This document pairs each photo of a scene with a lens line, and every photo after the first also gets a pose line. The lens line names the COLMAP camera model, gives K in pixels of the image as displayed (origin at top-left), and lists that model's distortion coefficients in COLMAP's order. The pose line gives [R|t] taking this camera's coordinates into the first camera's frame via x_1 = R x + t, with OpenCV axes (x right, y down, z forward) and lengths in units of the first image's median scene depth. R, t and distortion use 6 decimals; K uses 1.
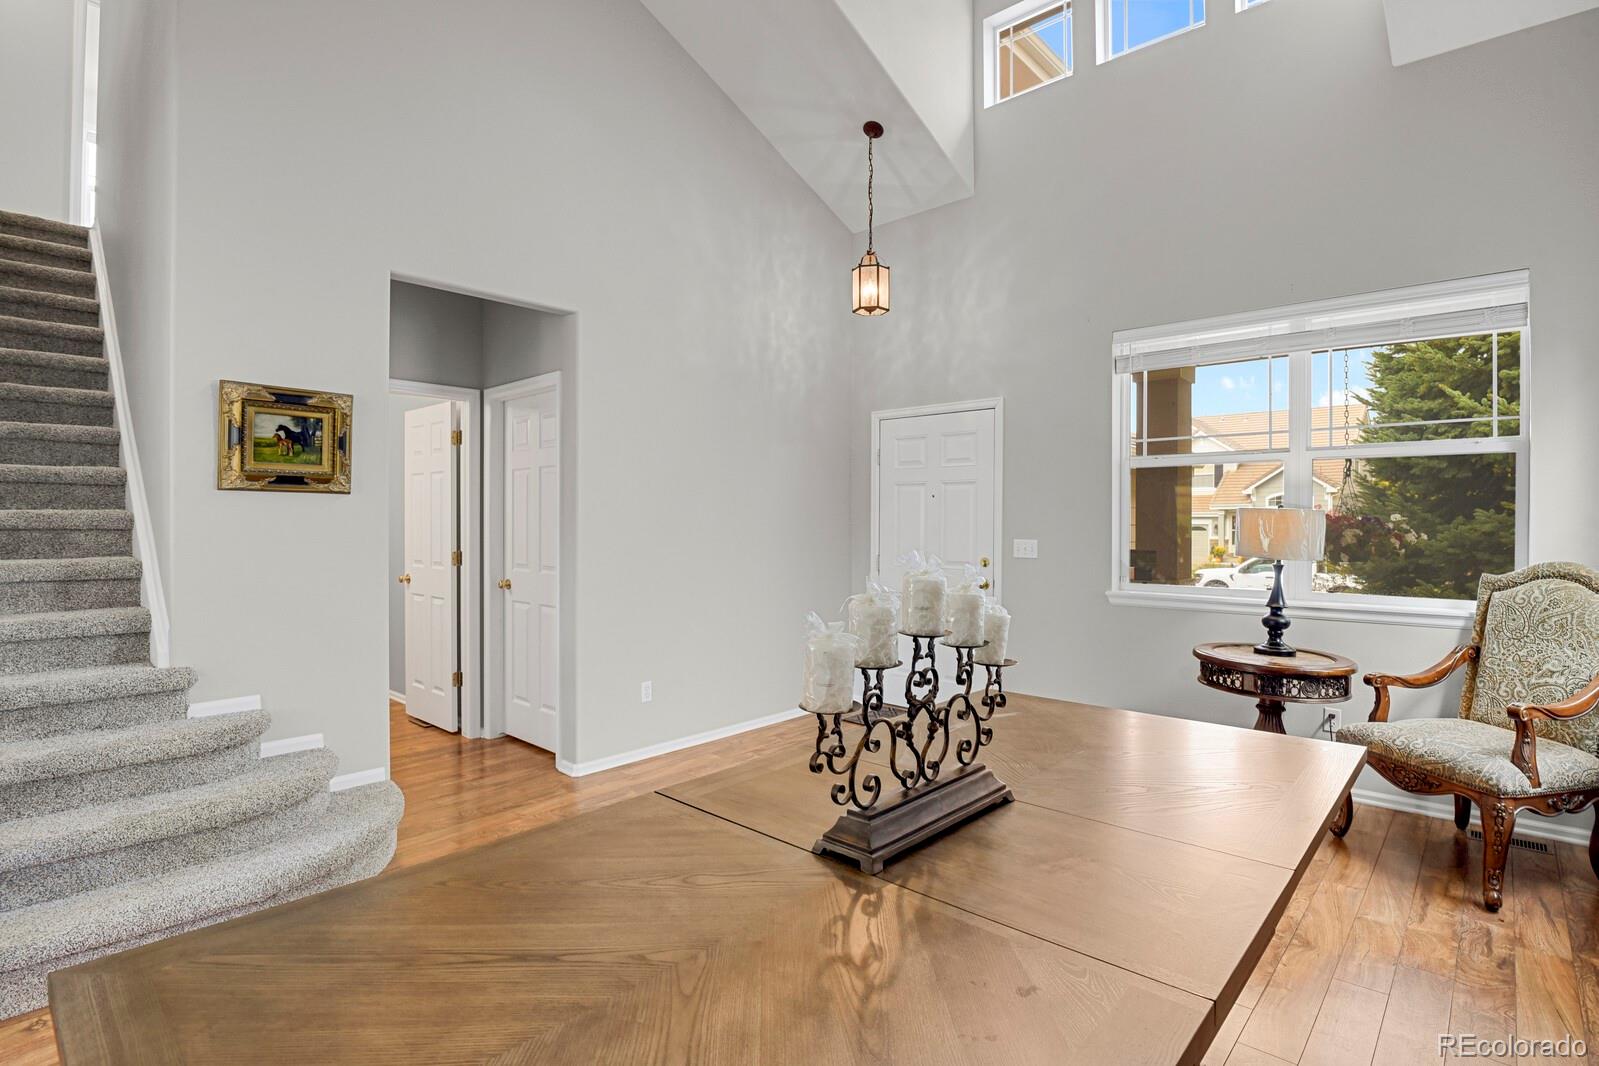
lens RADIAL K [[784.9, 0, 797.5], [0, 784.9, 529.5], [0, 0, 1]] dist [-0.025712, -0.003901]
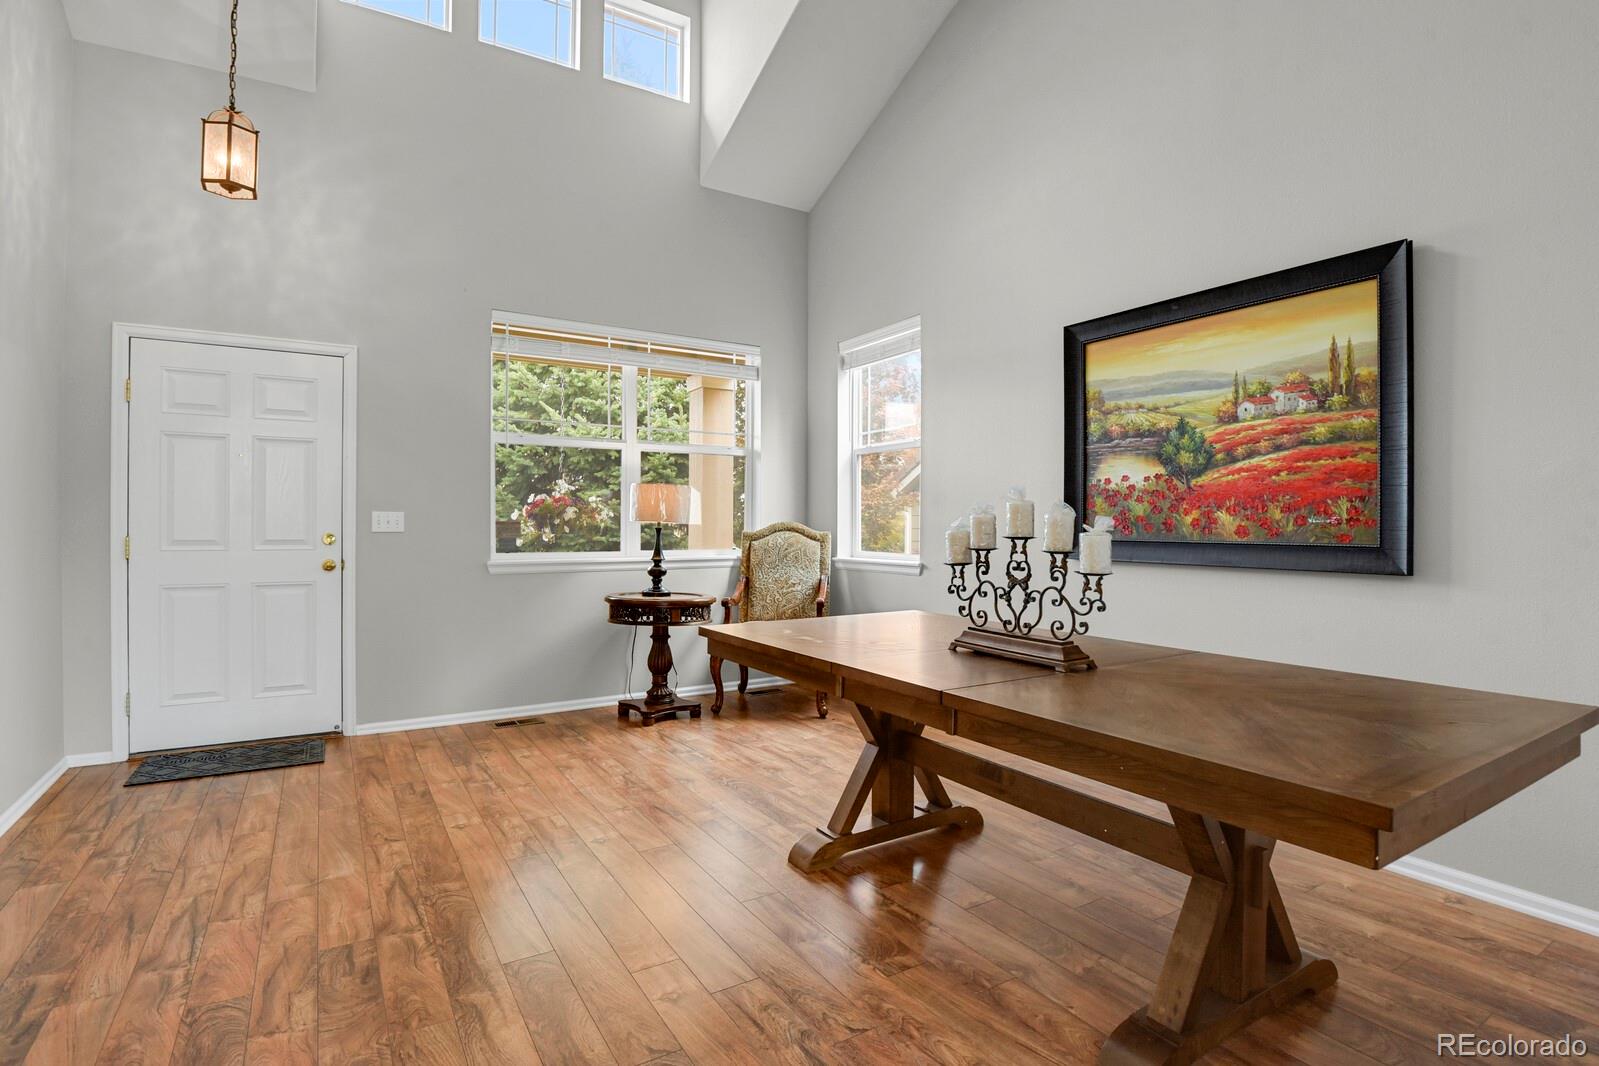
lens RADIAL K [[784.9, 0, 825.5], [0, 784.9, 525.7], [0, 0, 1]] dist [-0.025712, -0.003901]
pose [[0.247297, -0.005987, 0.968921, -0.595801], [0.004151, 0.999978, 0.005119, 0.035555], [-0.968931, 0.002756, 0.247317, 0.391317]]
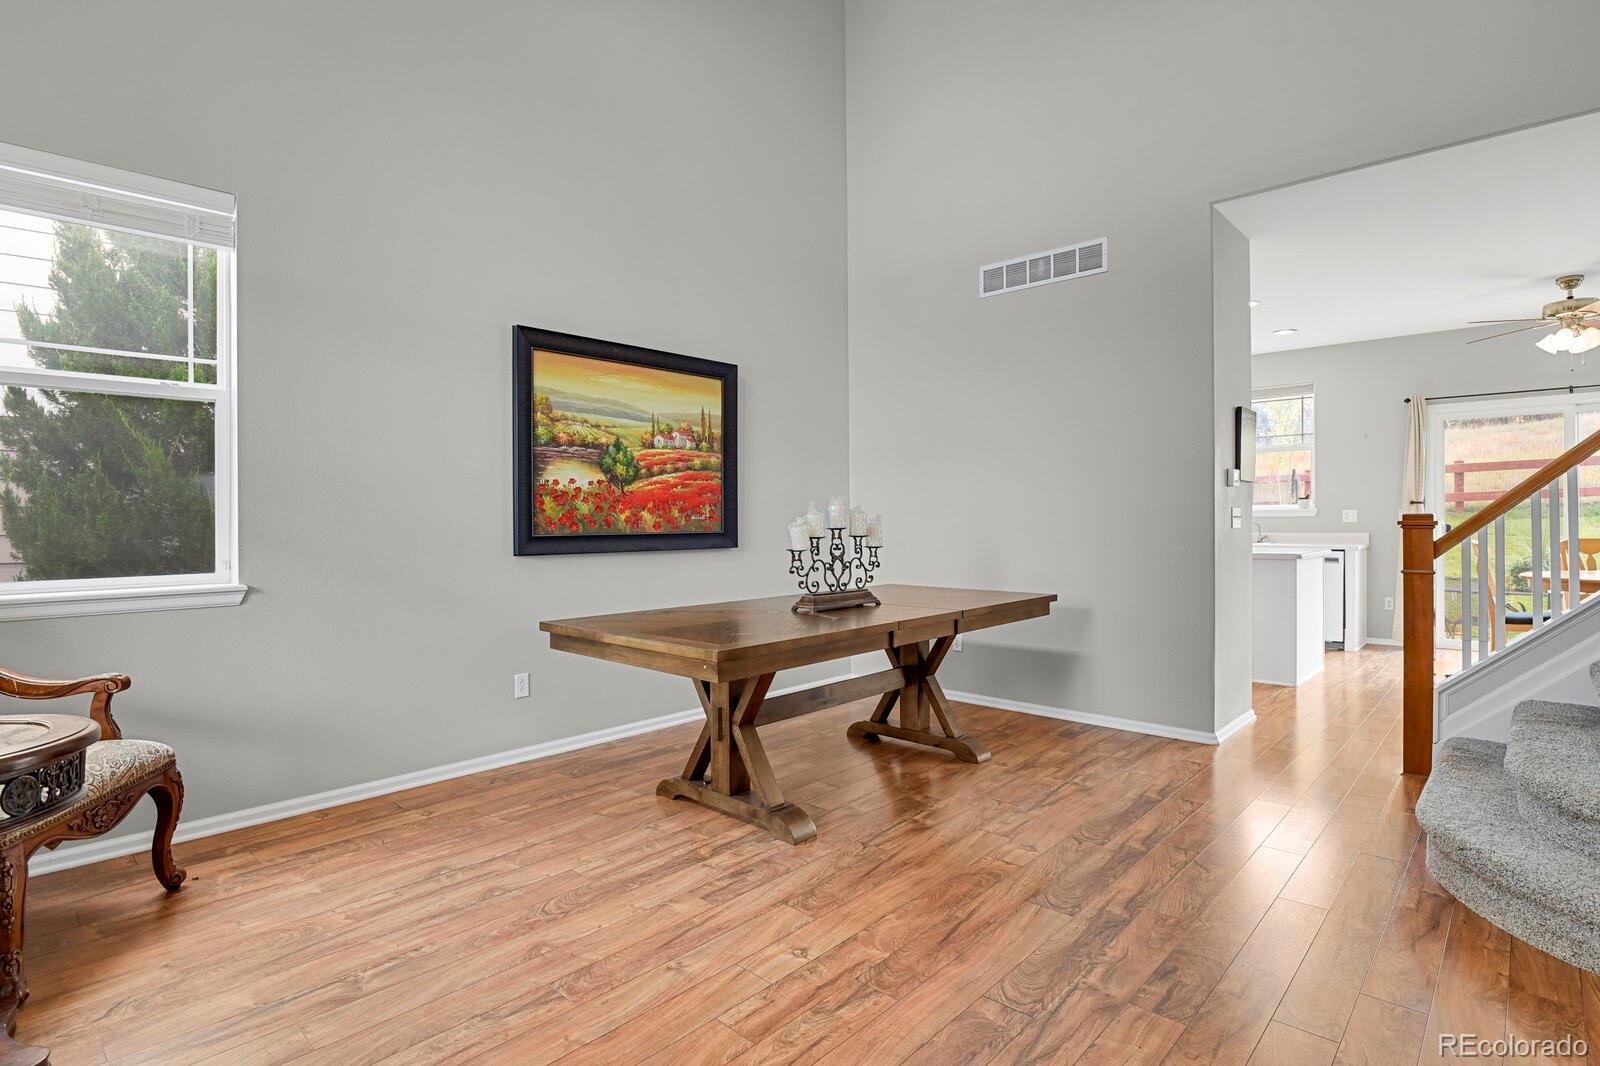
lens RADIAL K [[785.4, 0, 809.8], [0, 785.4, 523.1], [0, 0, 1]] dist [-0.025712, -0.003901]
pose [[-0.999988, 0.002779, 0.004117, 0.094333], [0.002819, 0.999949, 0.009704, 0.032978], [-0.004090, 0.009716, -0.999944, 1.377403]]
